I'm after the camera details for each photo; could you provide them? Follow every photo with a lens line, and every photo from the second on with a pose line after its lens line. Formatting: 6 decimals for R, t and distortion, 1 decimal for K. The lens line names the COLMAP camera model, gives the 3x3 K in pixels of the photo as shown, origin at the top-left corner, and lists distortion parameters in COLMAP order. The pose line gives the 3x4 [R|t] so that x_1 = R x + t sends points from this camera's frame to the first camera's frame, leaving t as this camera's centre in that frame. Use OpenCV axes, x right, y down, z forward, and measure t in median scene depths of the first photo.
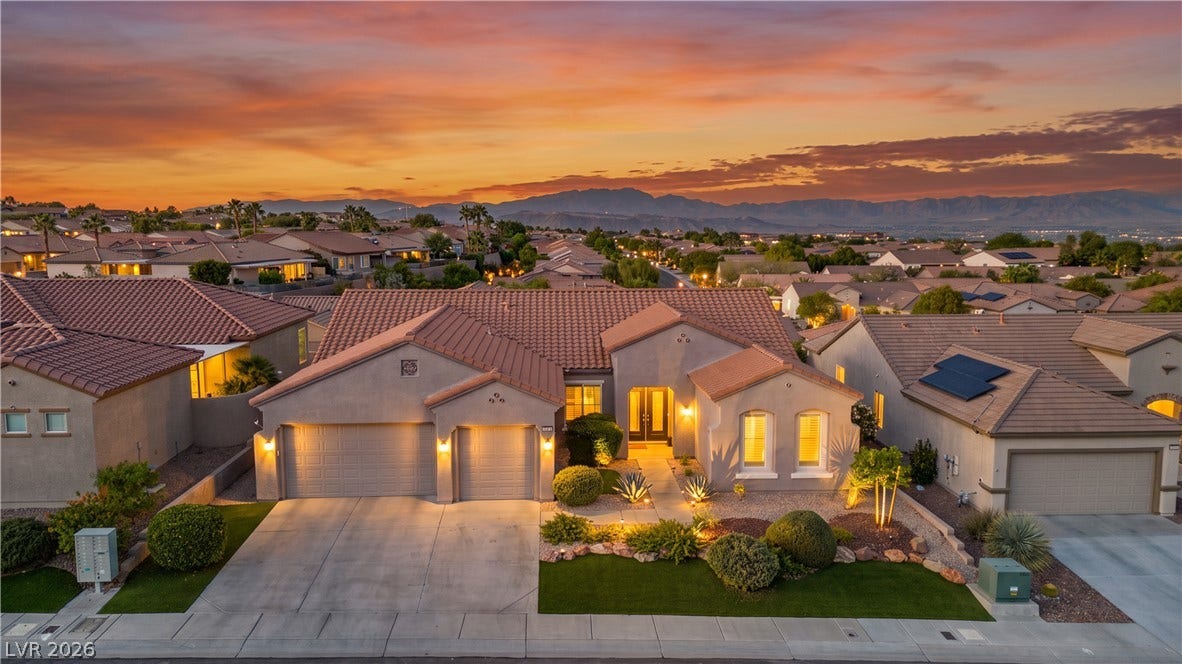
lens RADIAL K [[835.0, 0, 587.2], [0, 835.0, 366.7], [0, 0, 1]] dist [0.004139, 0.002295]
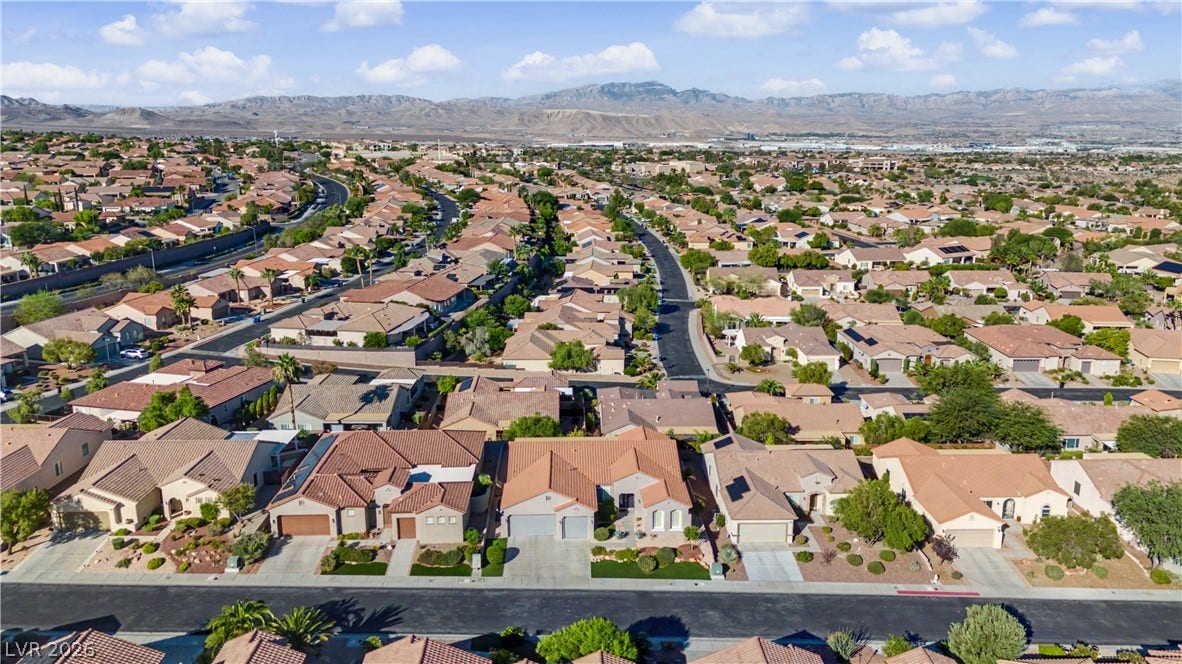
lens RADIAL K [[835.0, 0, 587.2], [0, 835.0, 366.7], [0, 0, 1]] dist [0.004139, 0.002295]
pose [[0.999705, 0.003600, -0.024010, 0.008153], [-0.000653, 0.992576, 0.121626, -0.808038], [0.024270, -0.121575, 0.992286, -1.921513]]
